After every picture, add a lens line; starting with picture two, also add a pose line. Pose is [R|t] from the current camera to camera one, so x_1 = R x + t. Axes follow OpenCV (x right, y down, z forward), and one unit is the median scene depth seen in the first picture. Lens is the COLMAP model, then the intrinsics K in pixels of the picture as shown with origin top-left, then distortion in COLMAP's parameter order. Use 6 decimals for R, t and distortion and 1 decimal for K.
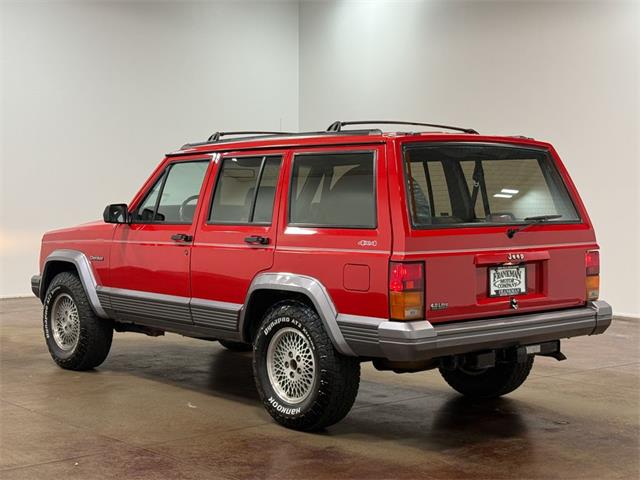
lens RADIAL K [[1079.1, 0, 331.9], [0, 1079.1, 237.9], [0, 0, 1]] dist [0.106493, 0.020879]
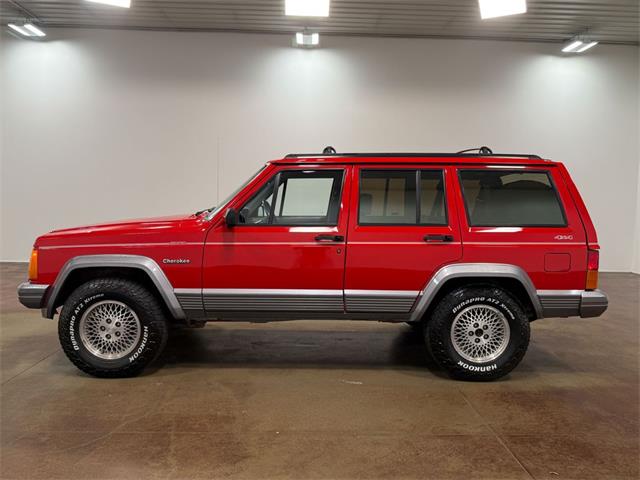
lens RADIAL K [[522.3, 0, 320.0], [0, 522.3, 240.0], [0, 0, 1]] dist [0.026551, 0.002964]
pose [[0.632230, -0.046474, 0.773386, -0.630362], [0.016813, 0.998787, 0.046275, -0.025964], [-0.774599, -0.016253, 0.632244, 0.743144]]
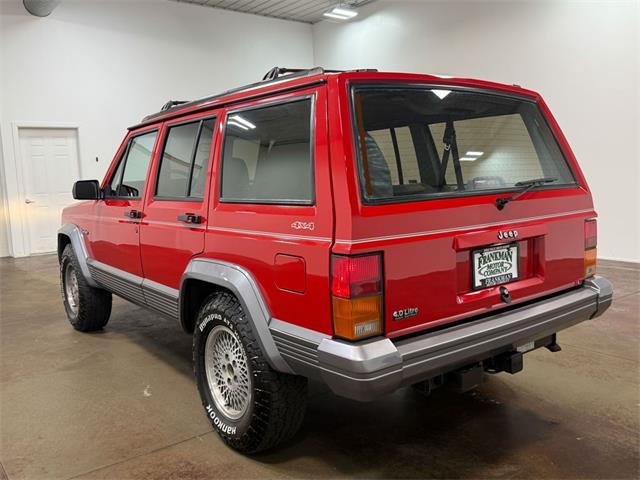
lens RADIAL K [[557.5, 0, 320.0], [0, 557.5, 240.0], [0, 0, 1]] dist [0.121304, -0.286390]
pose [[0.997568, -0.023168, -0.065742, 0.062423], [0.028145, 0.996724, 0.075828, -0.012016], [0.063770, -0.077494, 0.994951, 0.578580]]
